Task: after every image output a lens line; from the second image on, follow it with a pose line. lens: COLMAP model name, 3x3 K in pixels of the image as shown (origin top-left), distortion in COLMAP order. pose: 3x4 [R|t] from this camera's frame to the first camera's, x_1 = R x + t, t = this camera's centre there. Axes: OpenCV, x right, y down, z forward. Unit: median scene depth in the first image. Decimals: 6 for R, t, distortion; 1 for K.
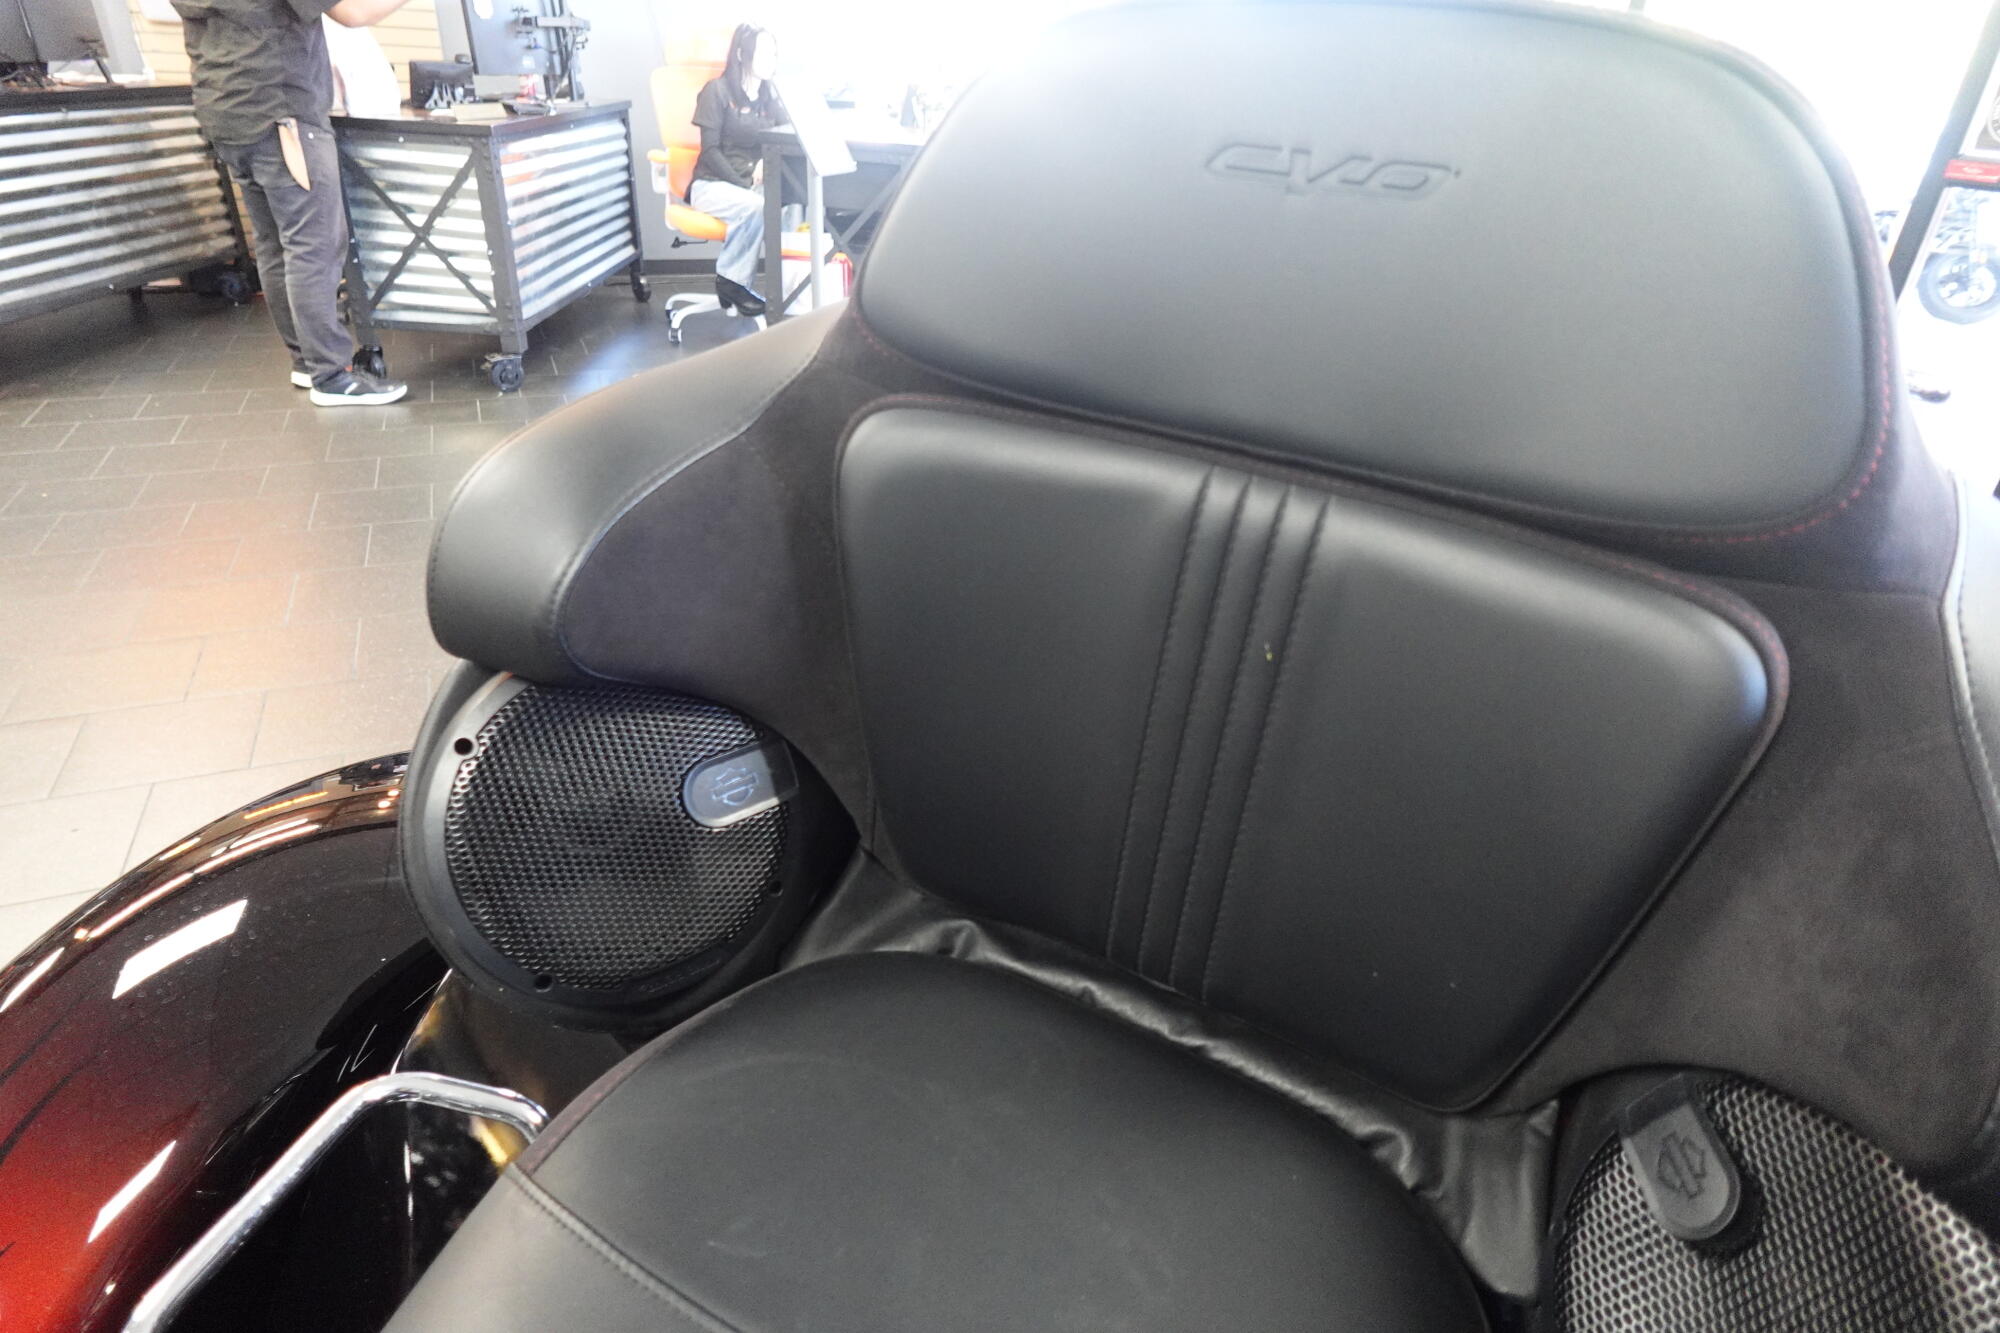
lens RADIAL K [[1137.1, 0, 1006.3], [0, 1137.1, 648.4], [0, 0, 1]] dist [0.006208, -0.001559]
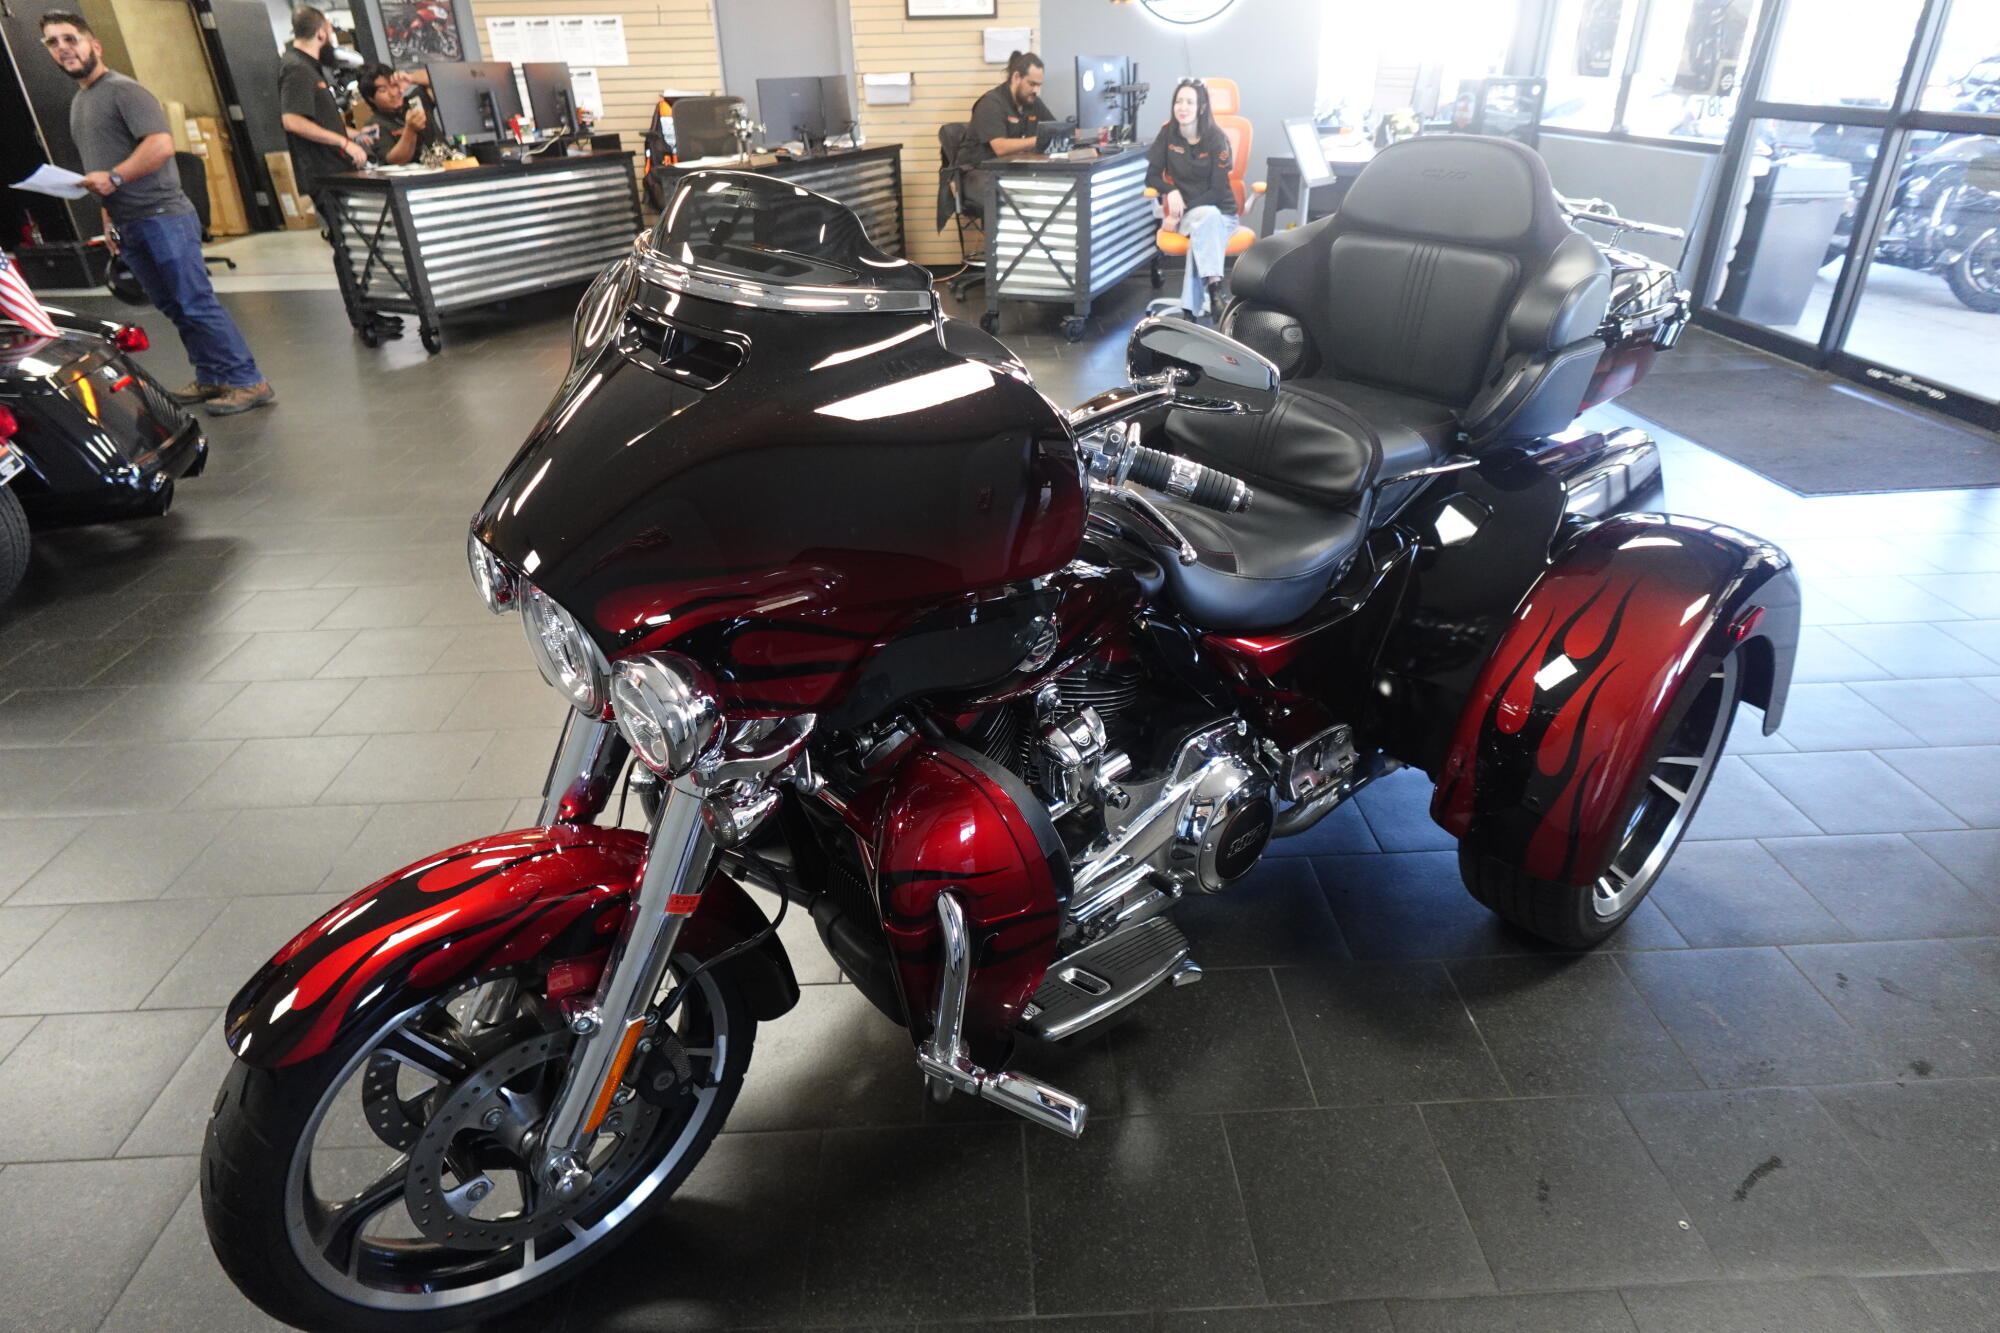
lens RADIAL K [[1137.1, 0, 1006.3], [0, 1137.1, 648.4], [0, 0, 1]] dist [0.006208, -0.001559]
pose [[0.928327, 0.107656, -0.355837, 0.050316], [-0.112431, 0.993633, 0.007299, 0.176558], [0.354357, 0.033231, 0.934520, -0.414475]]
